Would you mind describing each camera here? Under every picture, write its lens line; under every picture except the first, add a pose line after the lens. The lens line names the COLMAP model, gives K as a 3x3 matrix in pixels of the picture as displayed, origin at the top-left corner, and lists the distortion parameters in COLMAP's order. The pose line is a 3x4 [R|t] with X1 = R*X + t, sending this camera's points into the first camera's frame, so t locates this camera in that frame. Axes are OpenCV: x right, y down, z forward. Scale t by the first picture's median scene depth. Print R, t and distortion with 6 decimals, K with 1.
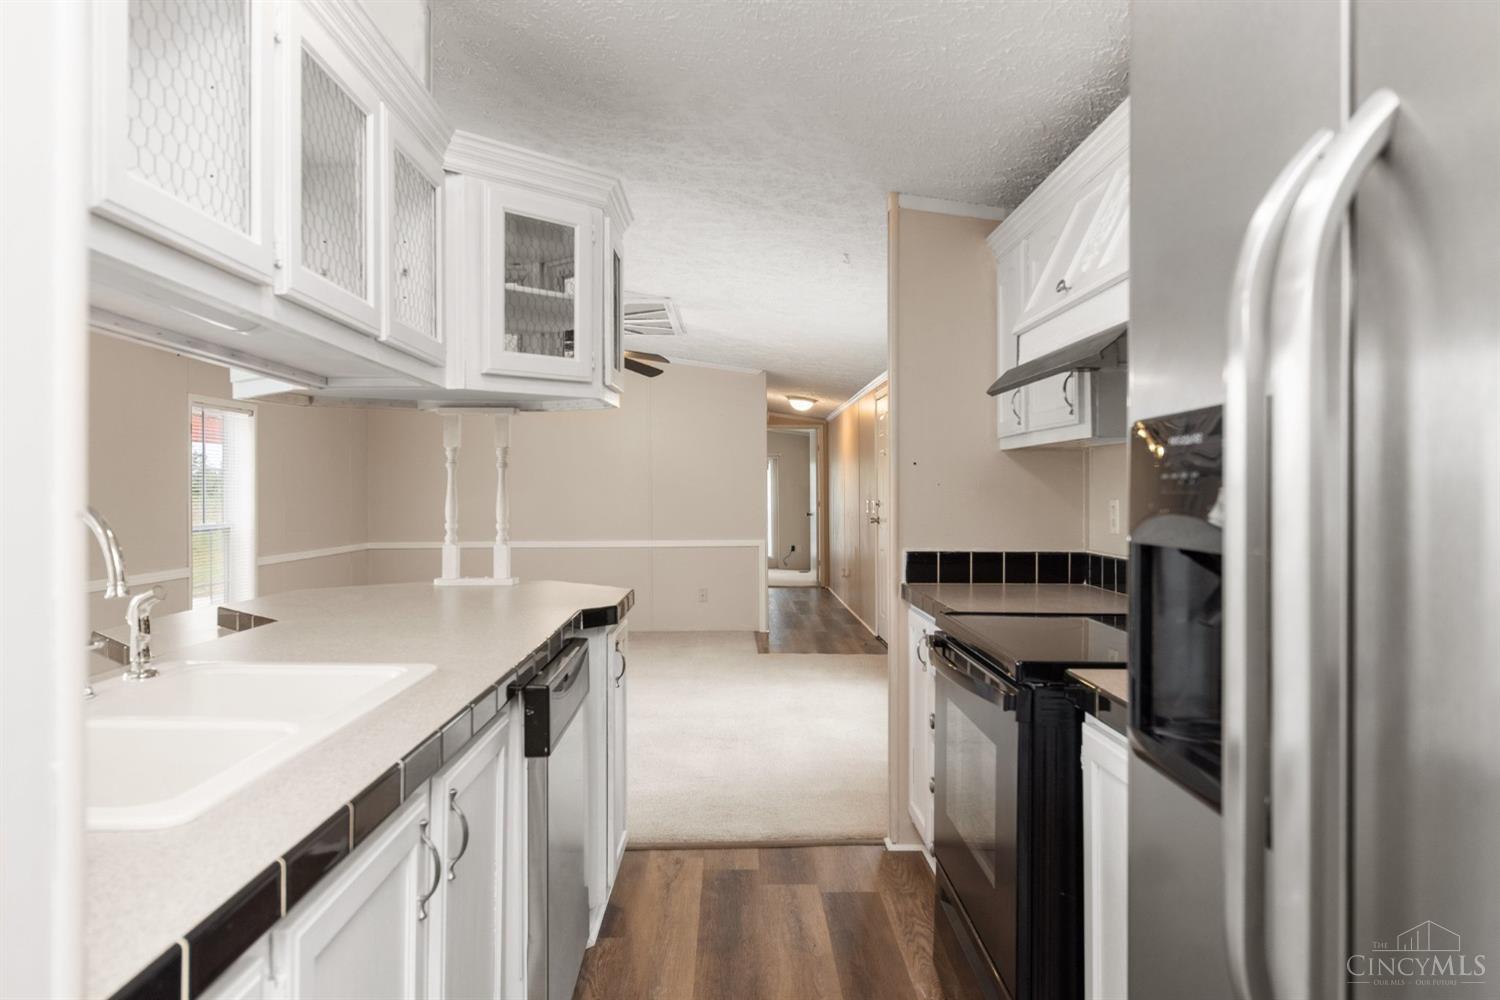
lens RADIAL K [[1001.6, 0, 750.0], [0, 1001.6, 500.0], [0, 0, 1]] dist [0.004608, -0.000666]
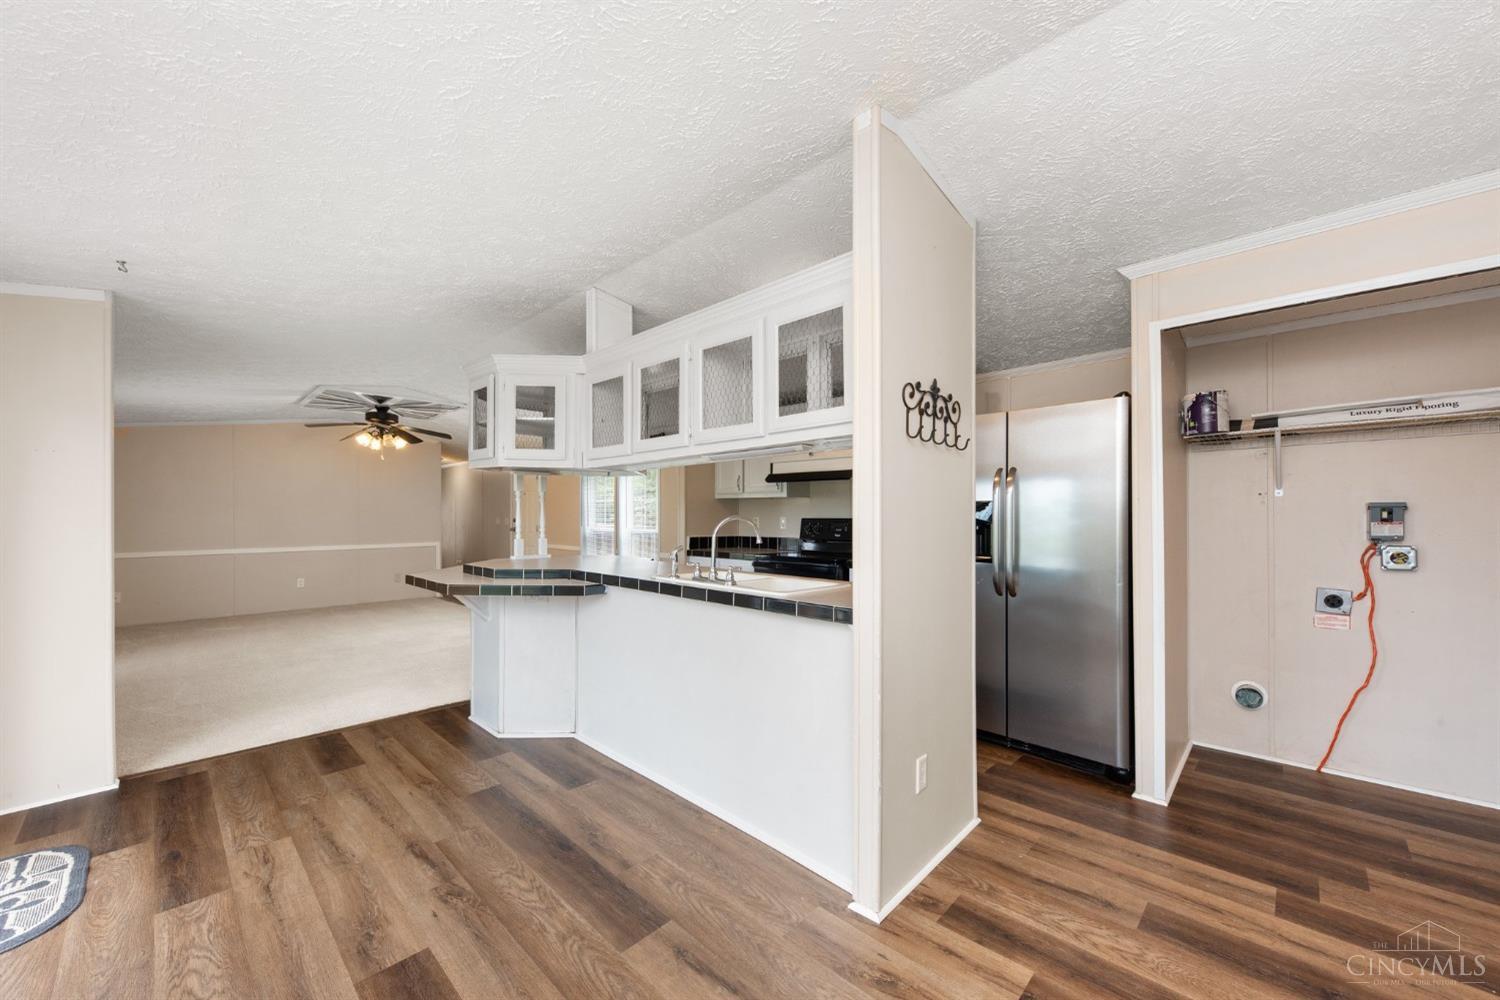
lens RADIAL K [[569.7, 0, 743.7], [0, 569.7, 512.1], [0, 0, 1]] dist [0.001833, 0.000075]
pose [[0.703670, 0.003428, 0.710519, -0.965194], [0.003894, 0.999955, -0.008681, 0.002036], [-0.710517, 0.008875, 0.703624, -0.147269]]
